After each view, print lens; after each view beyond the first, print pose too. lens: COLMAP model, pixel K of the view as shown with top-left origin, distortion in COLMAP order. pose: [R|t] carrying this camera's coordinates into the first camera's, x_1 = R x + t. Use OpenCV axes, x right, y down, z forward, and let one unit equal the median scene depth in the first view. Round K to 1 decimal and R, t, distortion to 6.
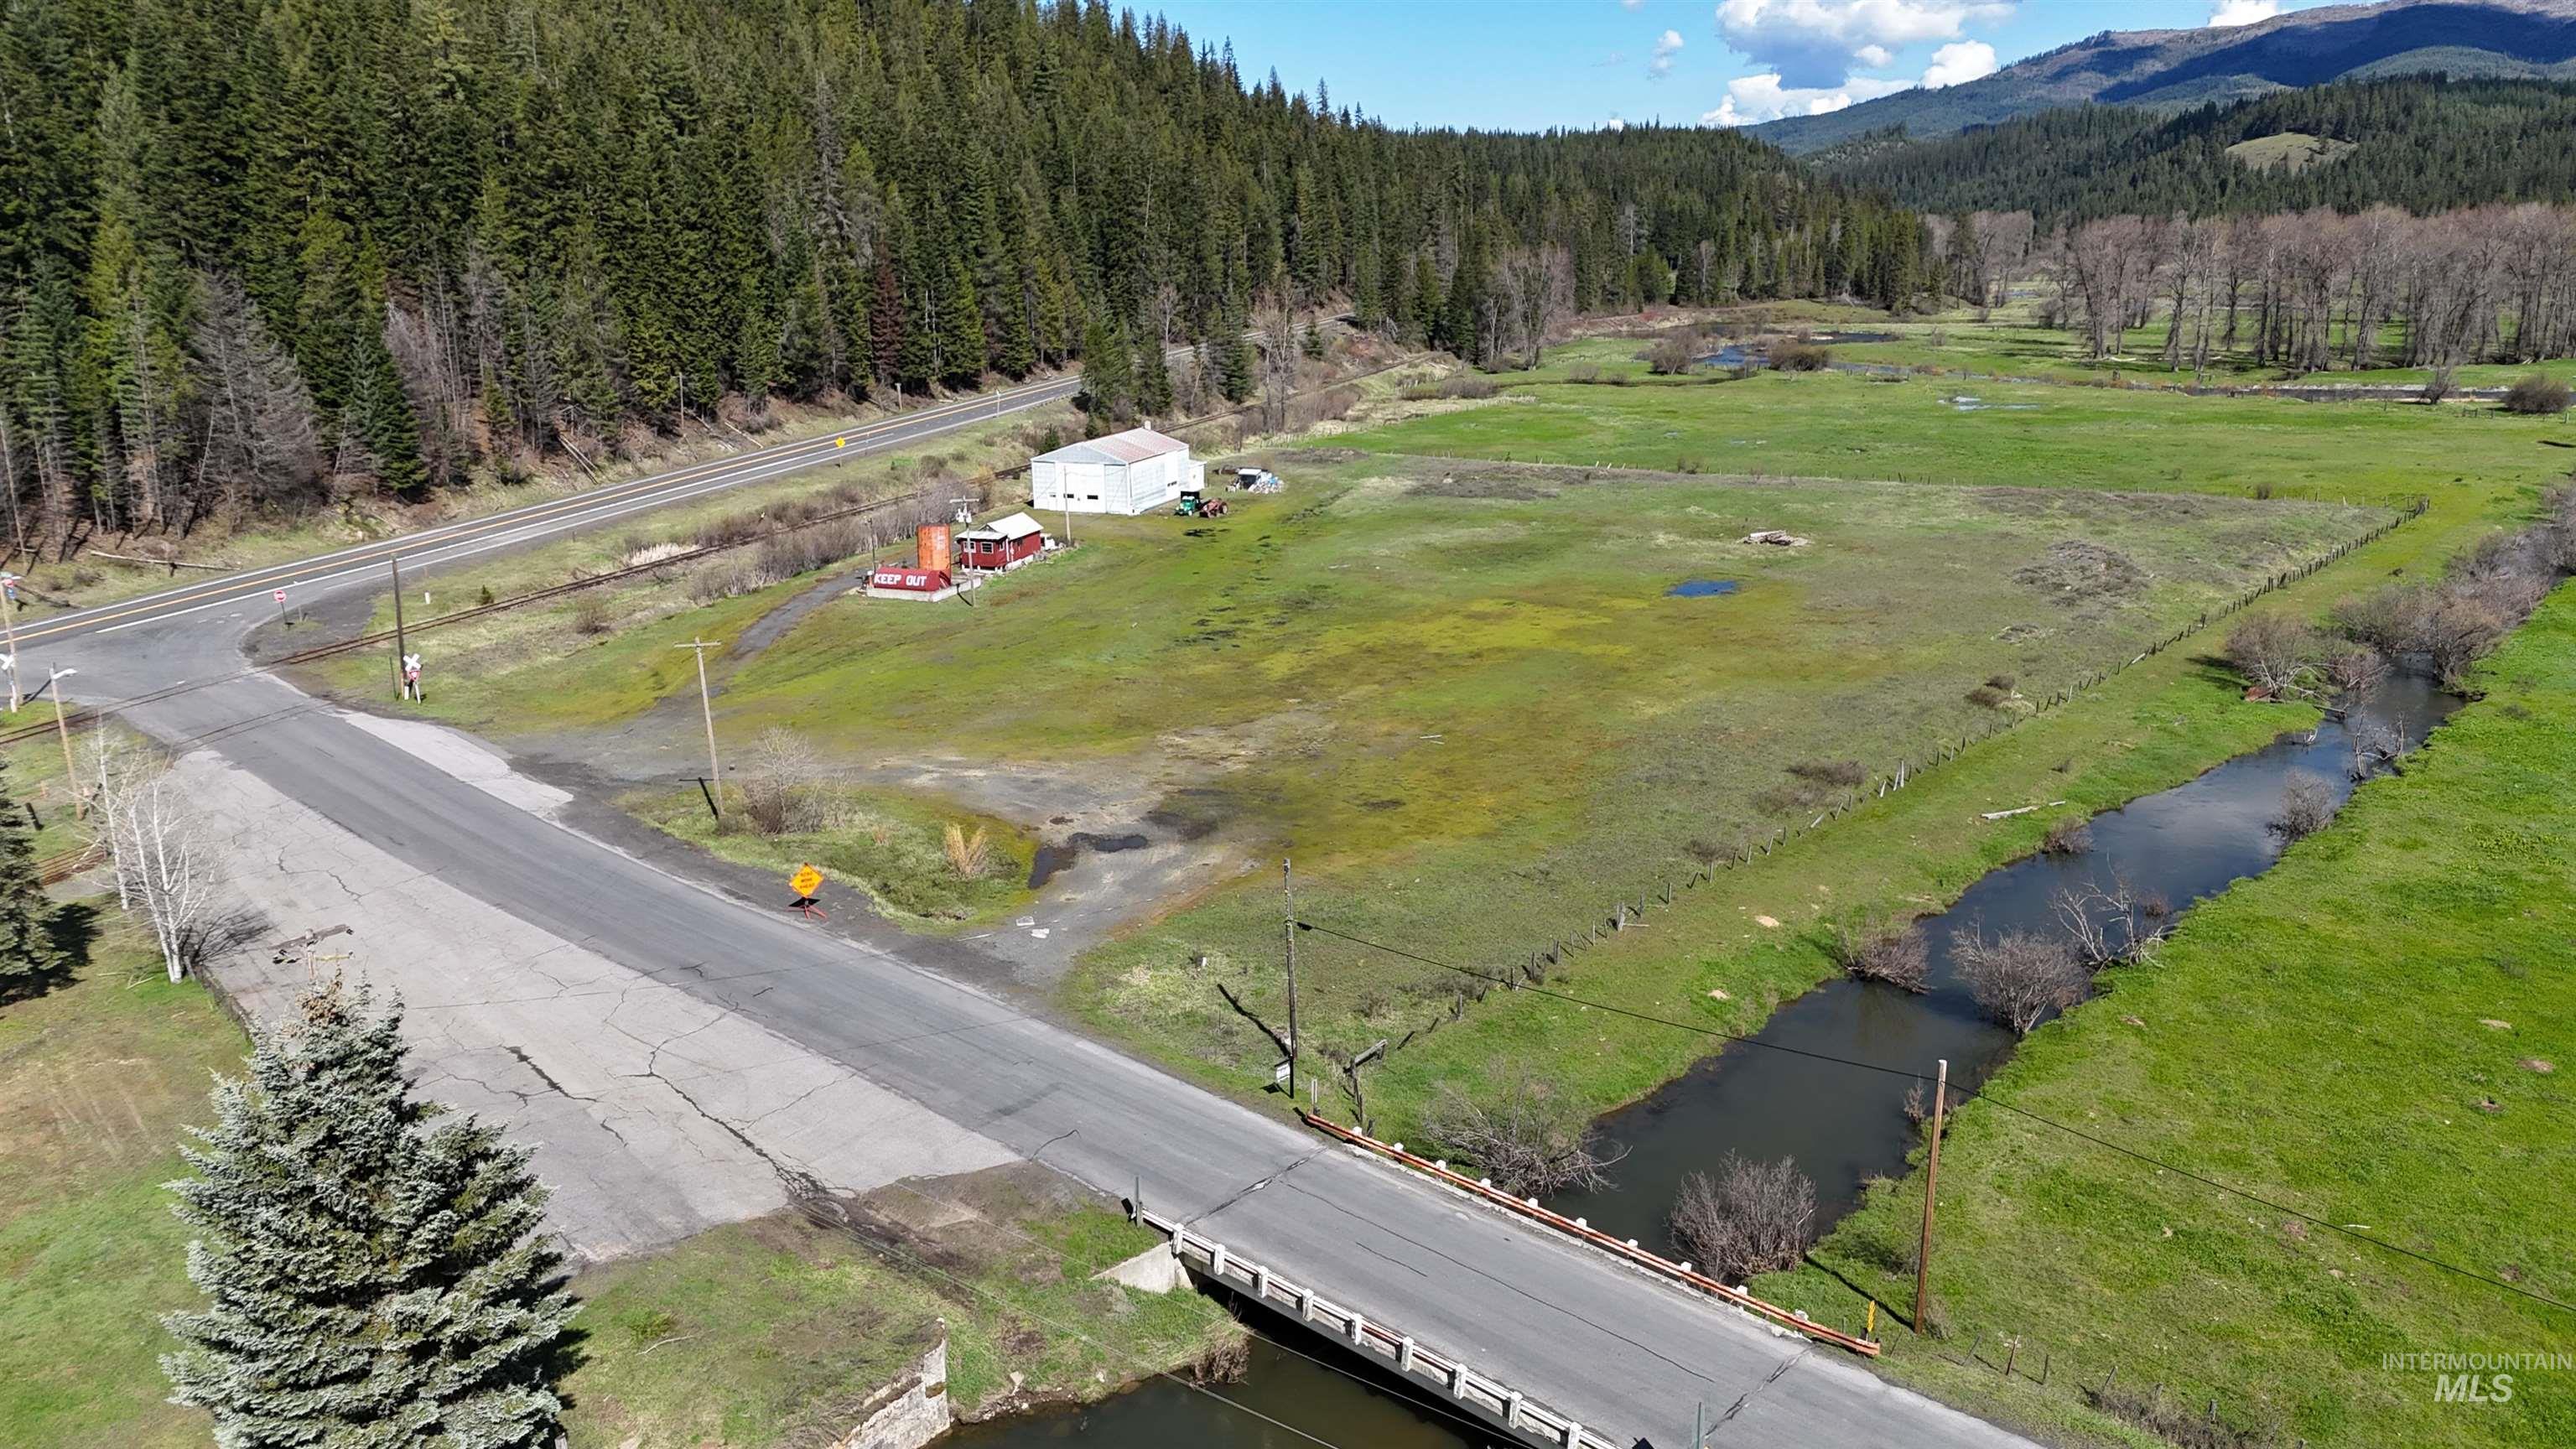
lens RADIAL K [[1870.7, 0, 1291.8], [0, 1870.7, 719.6], [0, 0, 1]] dist [0.083662, -0.077174]
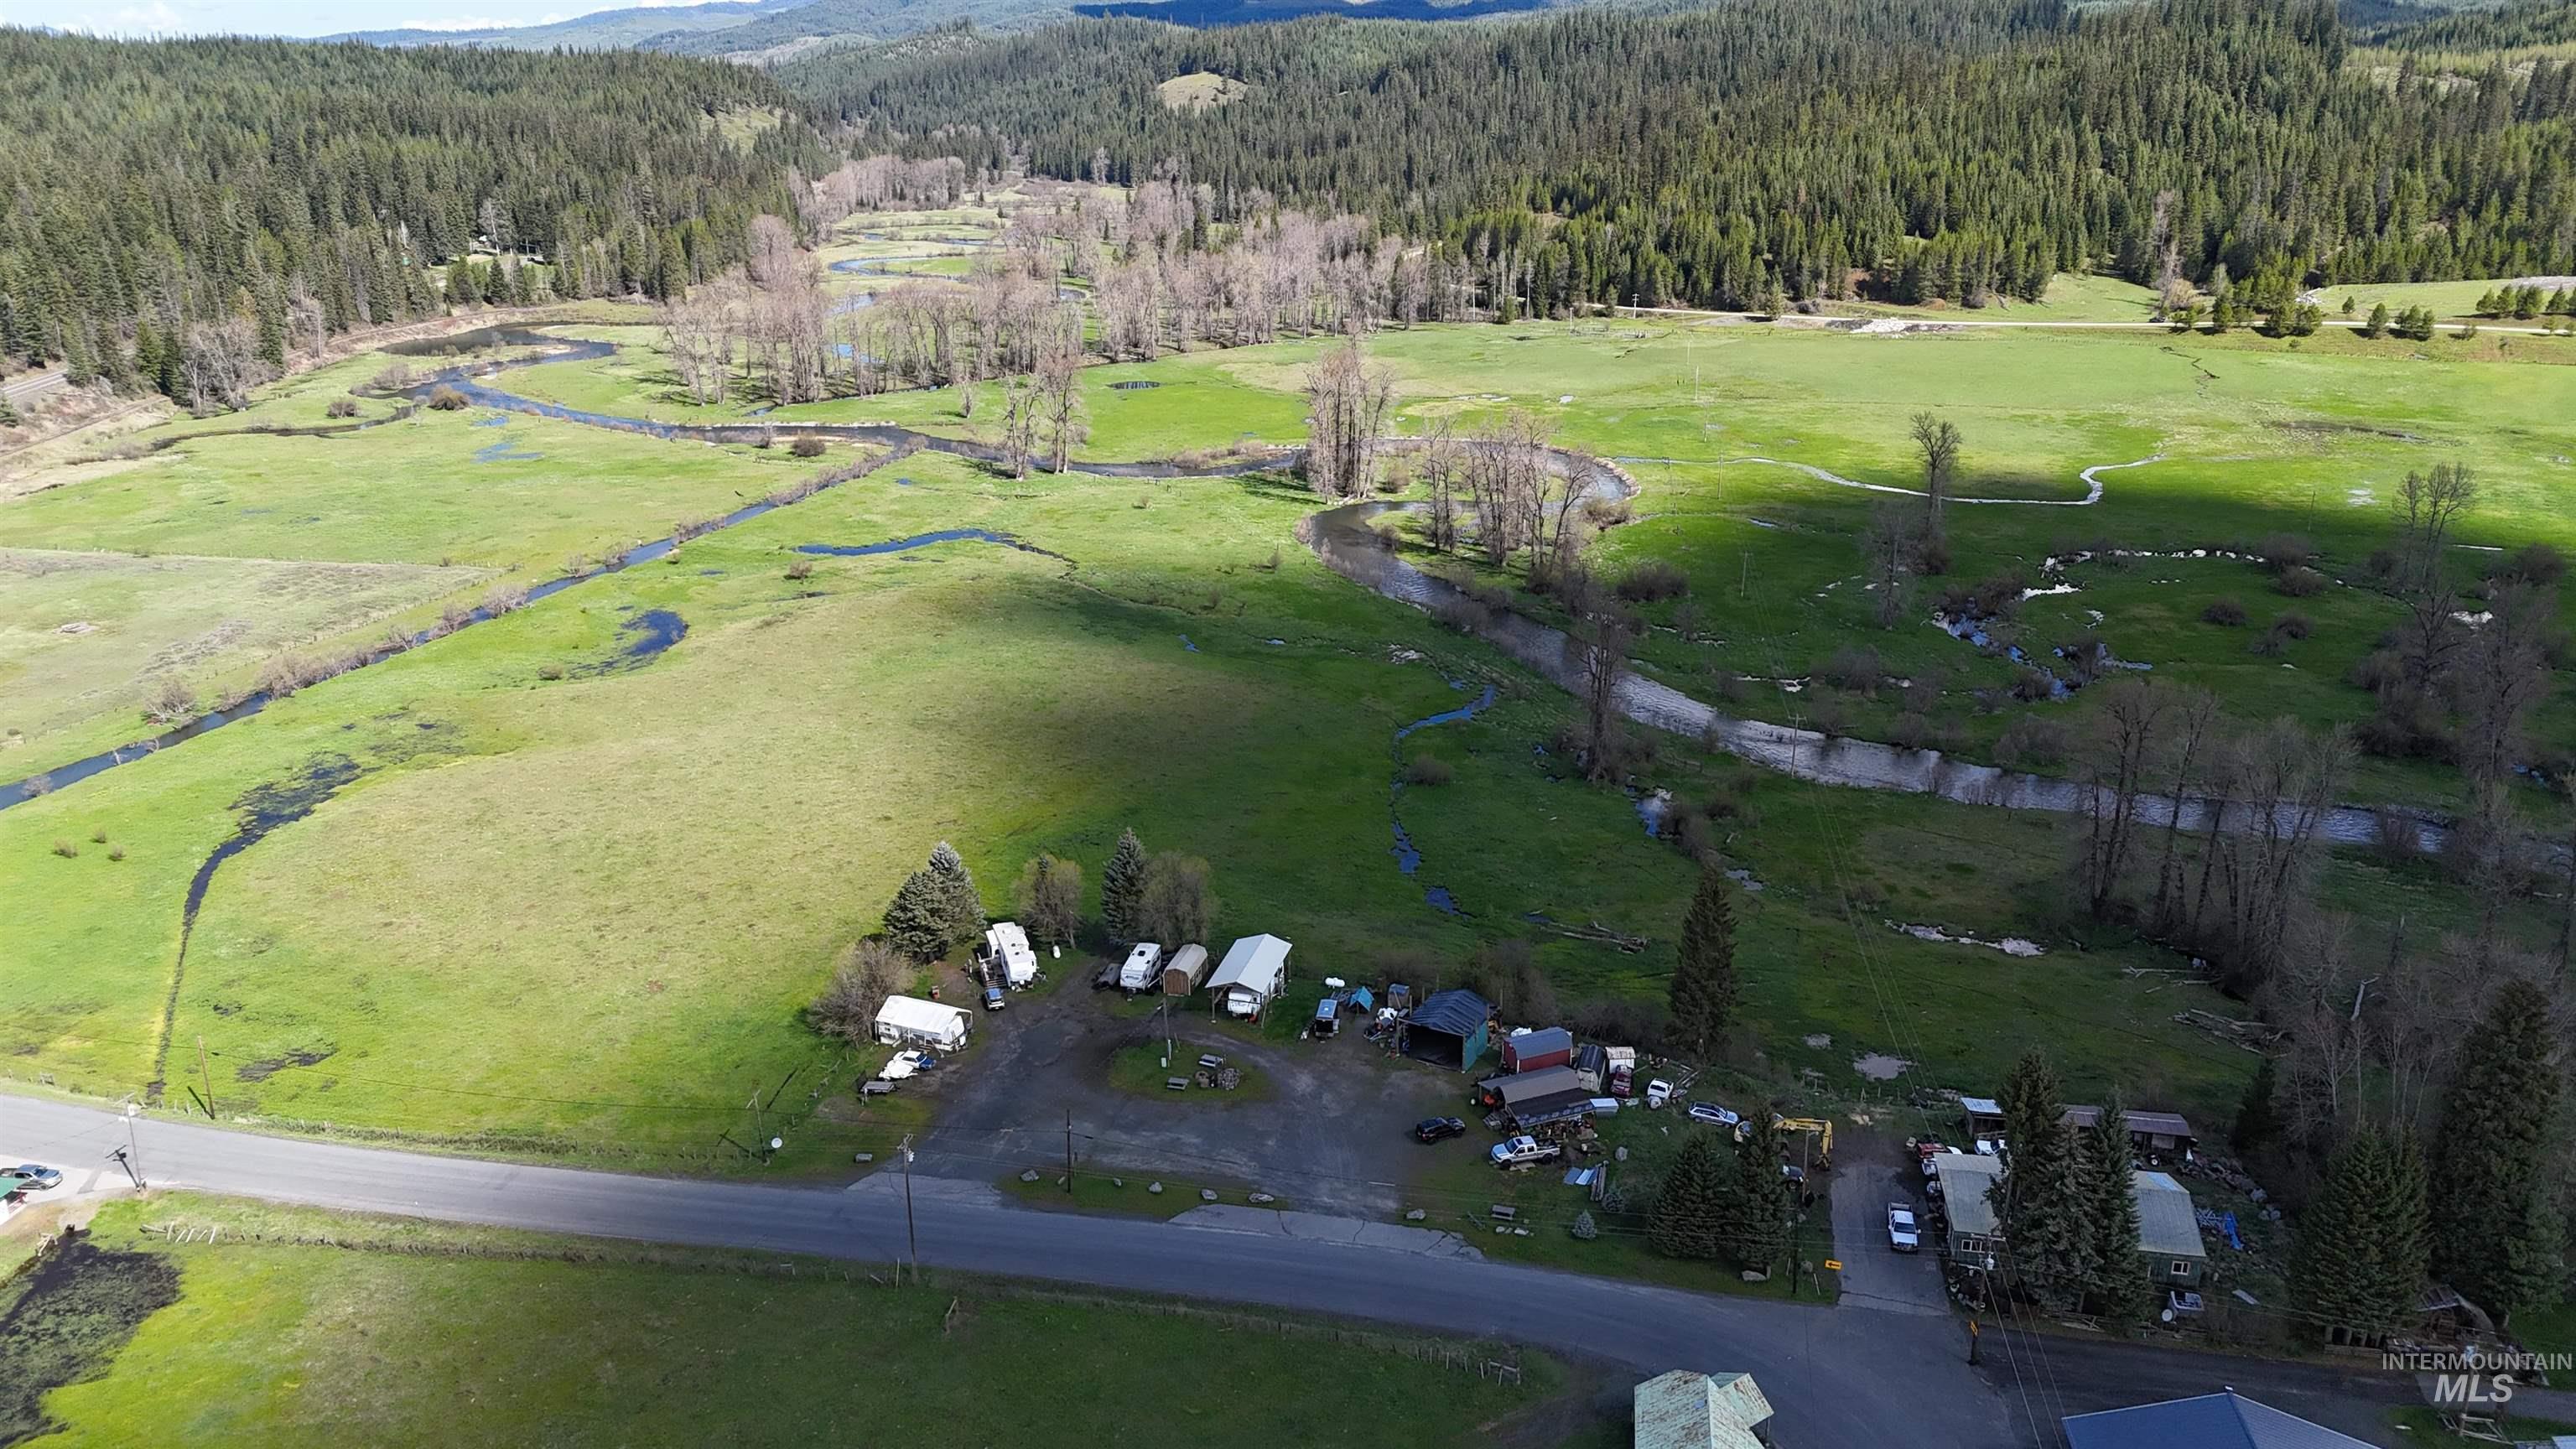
lens RADIAL K [[1882.5, 0, 1289.5], [0, 1882.5, 712.0], [0, 0, 1]] dist [0.083168, -0.078589]
pose [[0.921027, -0.118407, 0.371065, 0.083562], [0.091678, 0.991810, 0.088932, -0.009384], [-0.378556, -0.047890, 0.924339, -0.154651]]
